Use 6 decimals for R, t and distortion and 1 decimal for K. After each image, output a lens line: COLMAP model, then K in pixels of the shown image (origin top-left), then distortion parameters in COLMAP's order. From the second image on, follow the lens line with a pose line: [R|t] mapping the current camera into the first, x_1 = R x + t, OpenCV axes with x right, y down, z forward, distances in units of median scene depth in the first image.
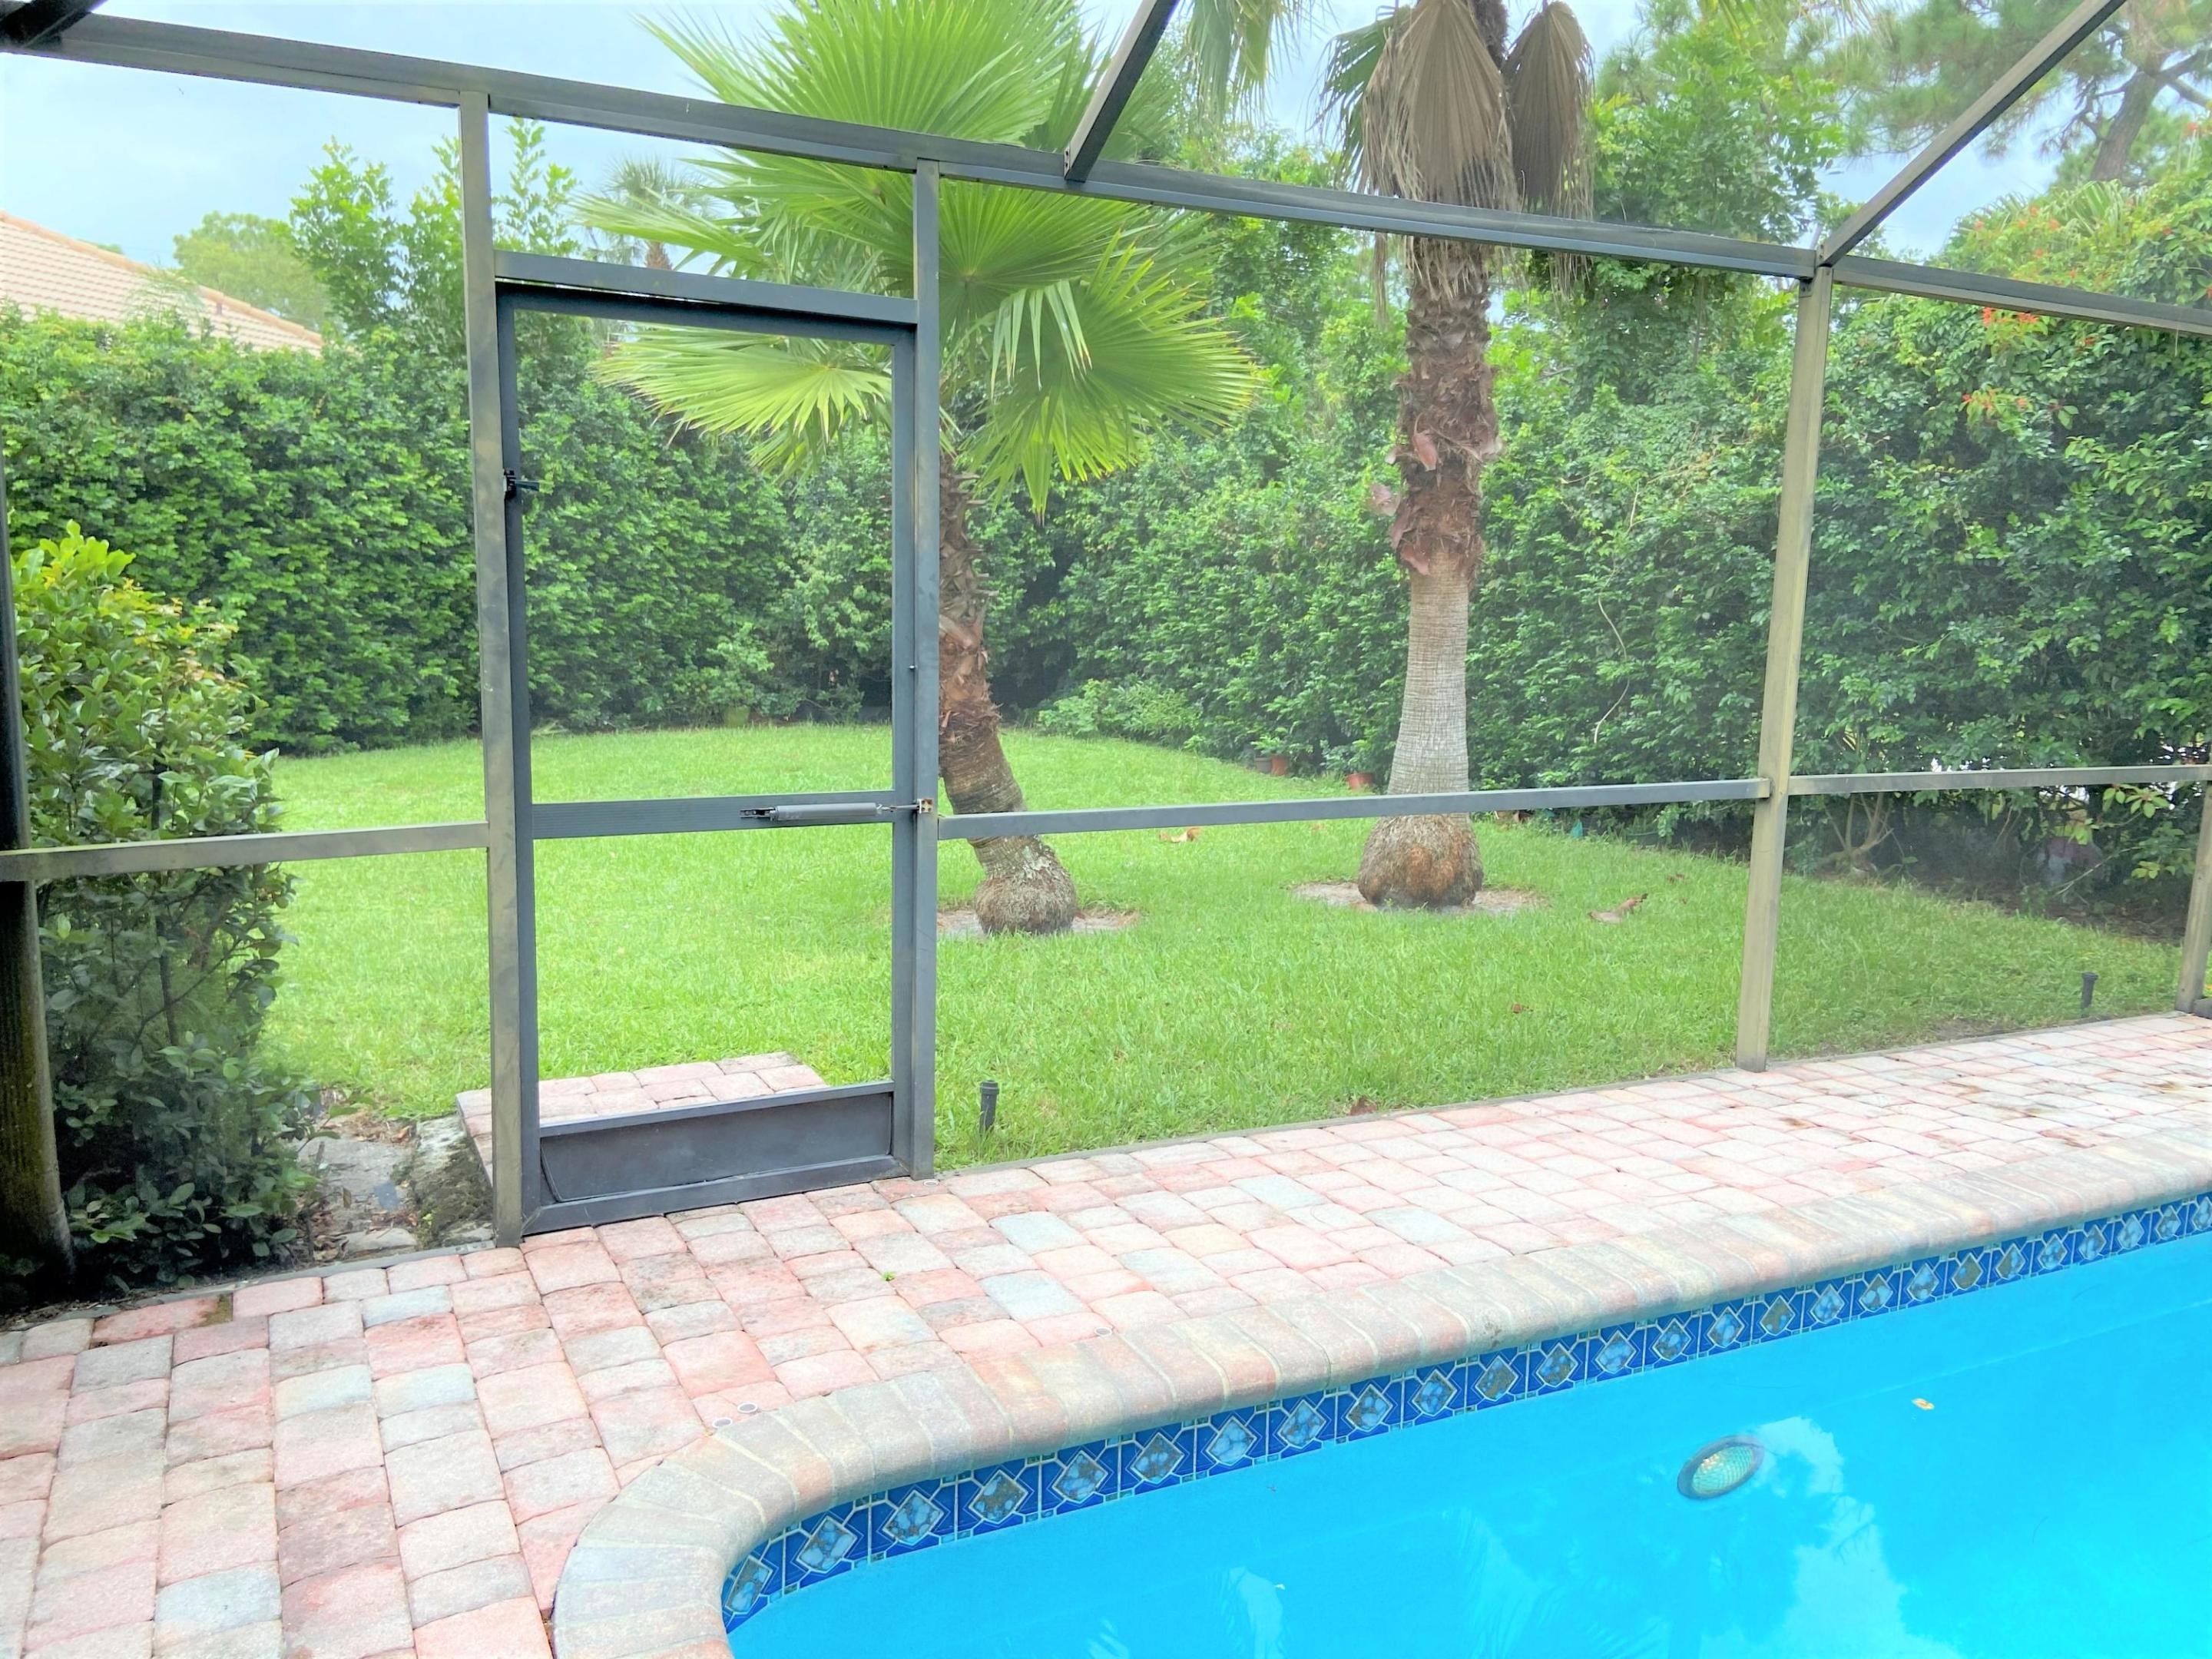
lens RADIAL K [[1647.0, 0, 1106.6], [0, 1647.0, 810.4], [0, 0, 1]] dist [0.121376, -0.147241]
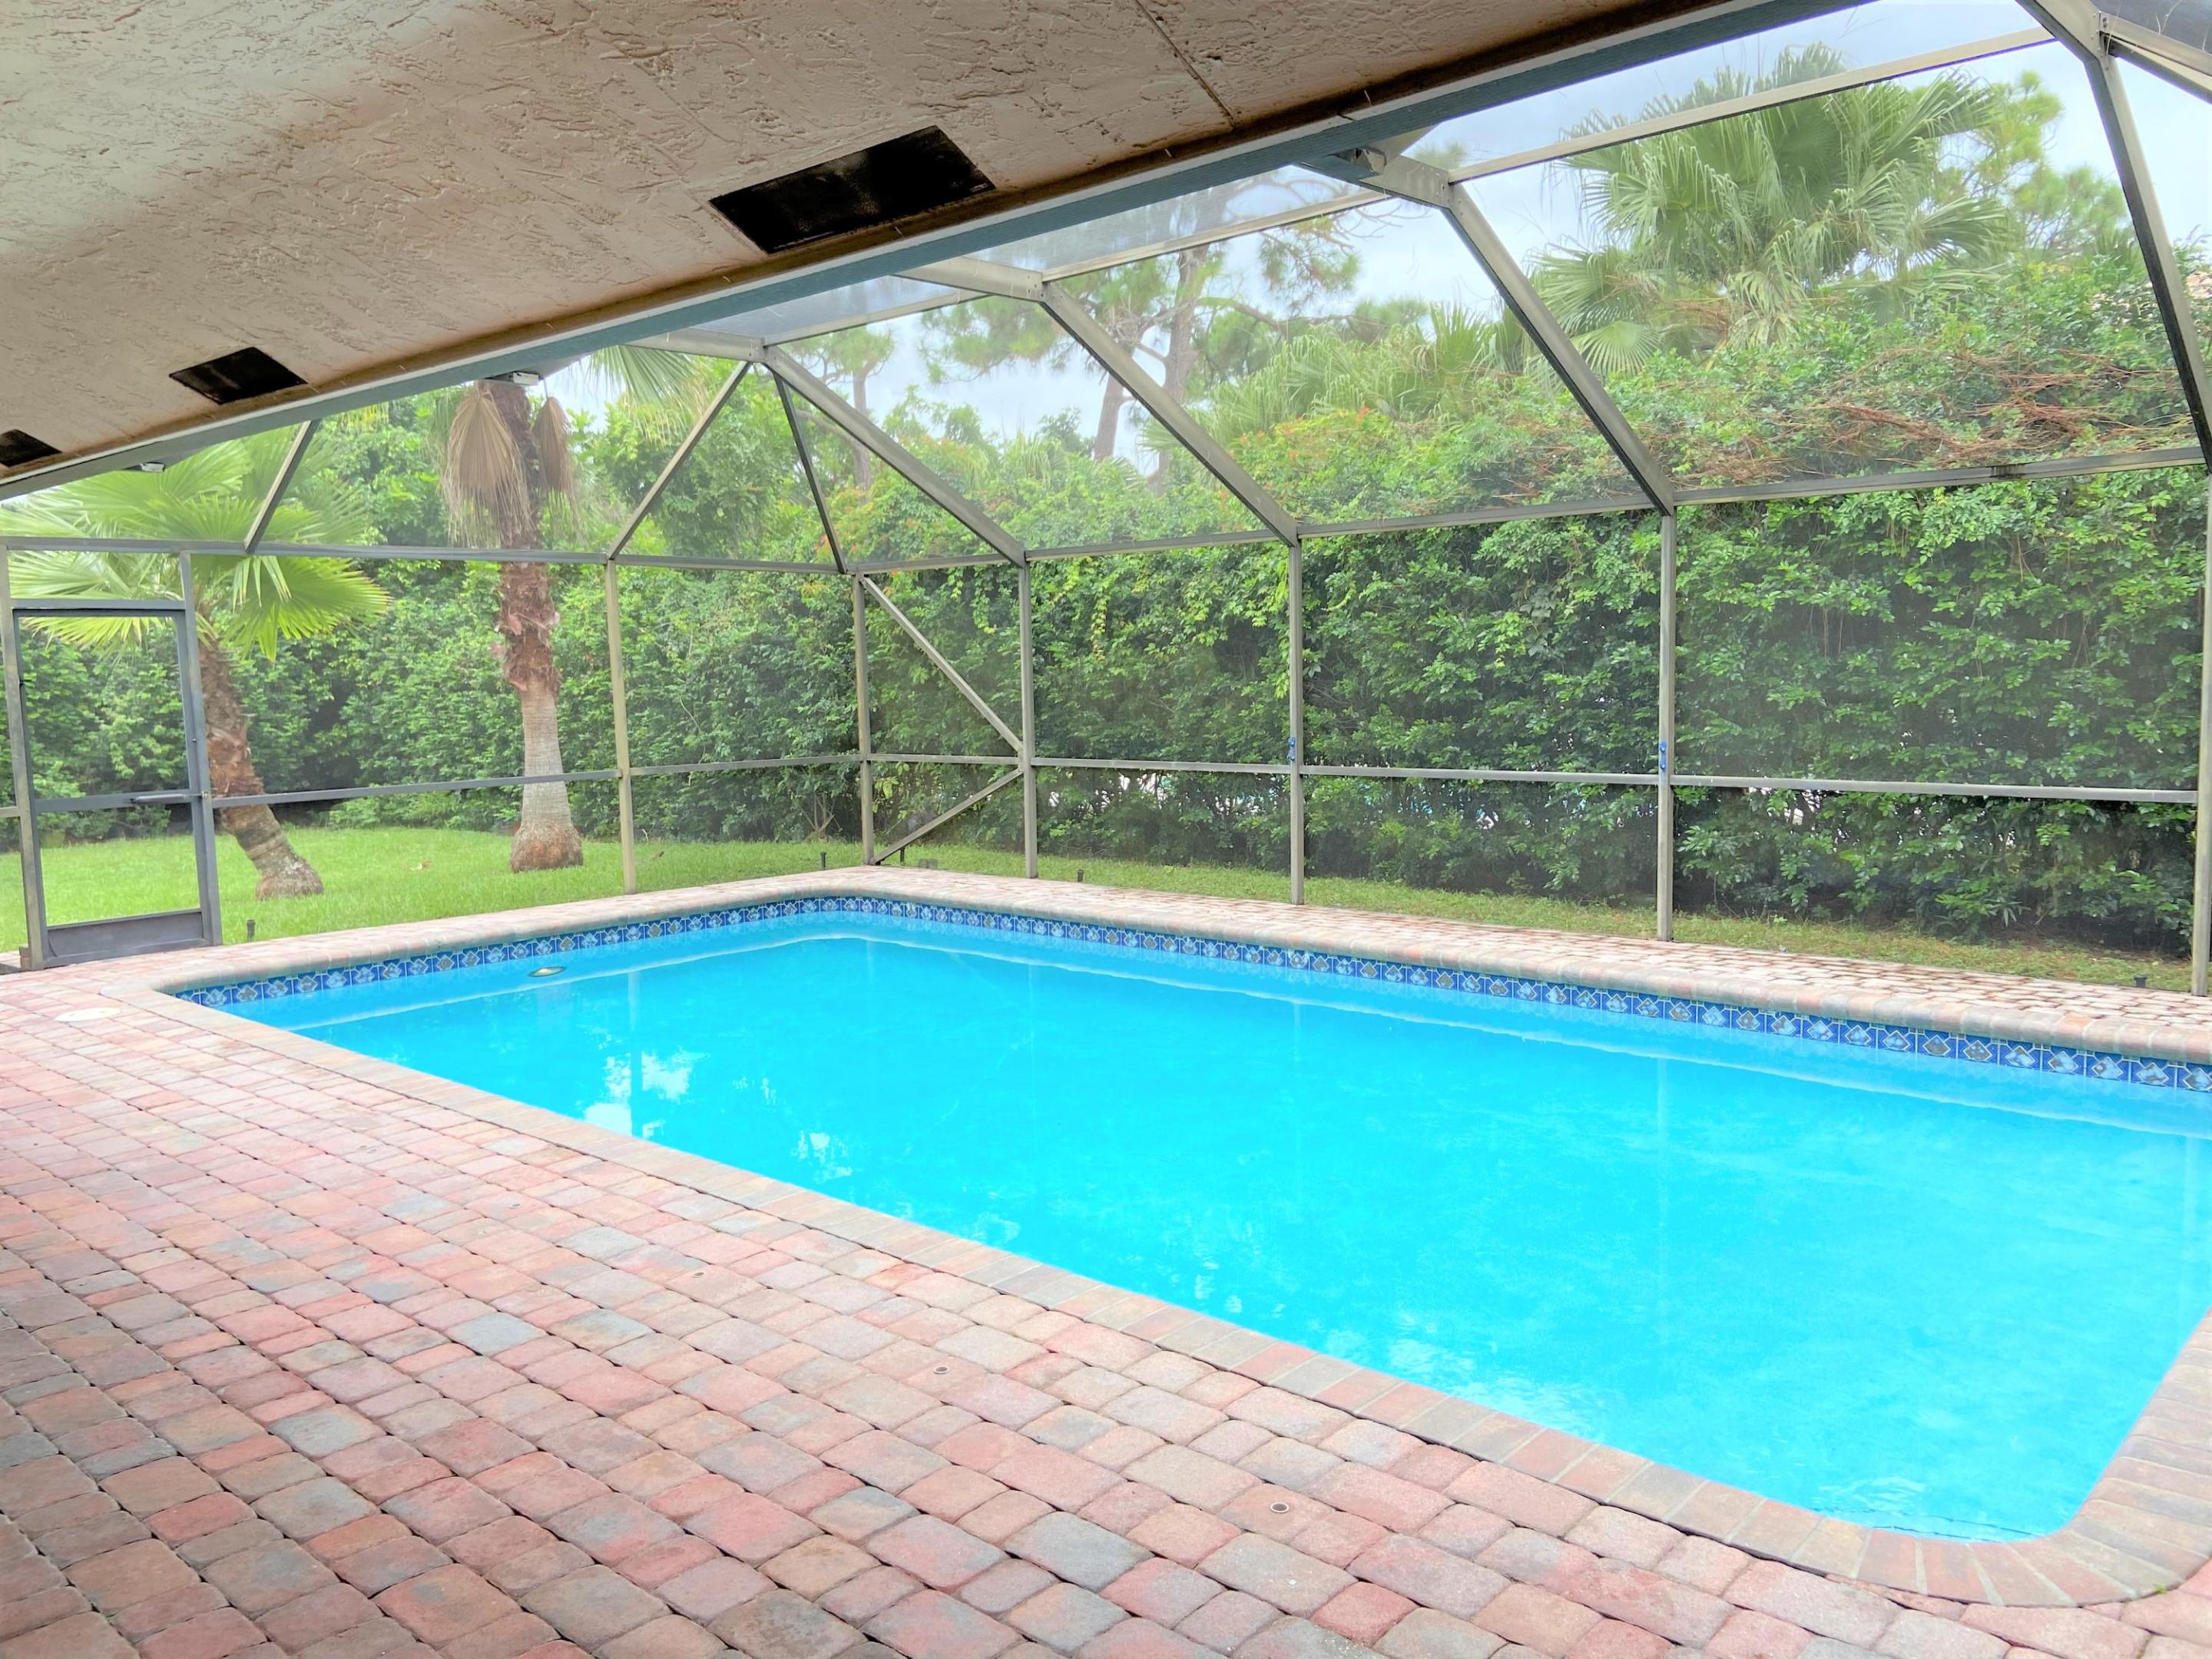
lens RADIAL K [[1647.0, 0, 1106.6], [0, 1647.0, 810.4], [0, 0, 1]] dist [0.121376, -0.147241]
pose [[0.930649, -0.088974, 0.354931, 0.061168], [0.112673, 0.992538, -0.046626, 0.070918], [-0.348134, 0.083383, 0.933729, -0.449298]]
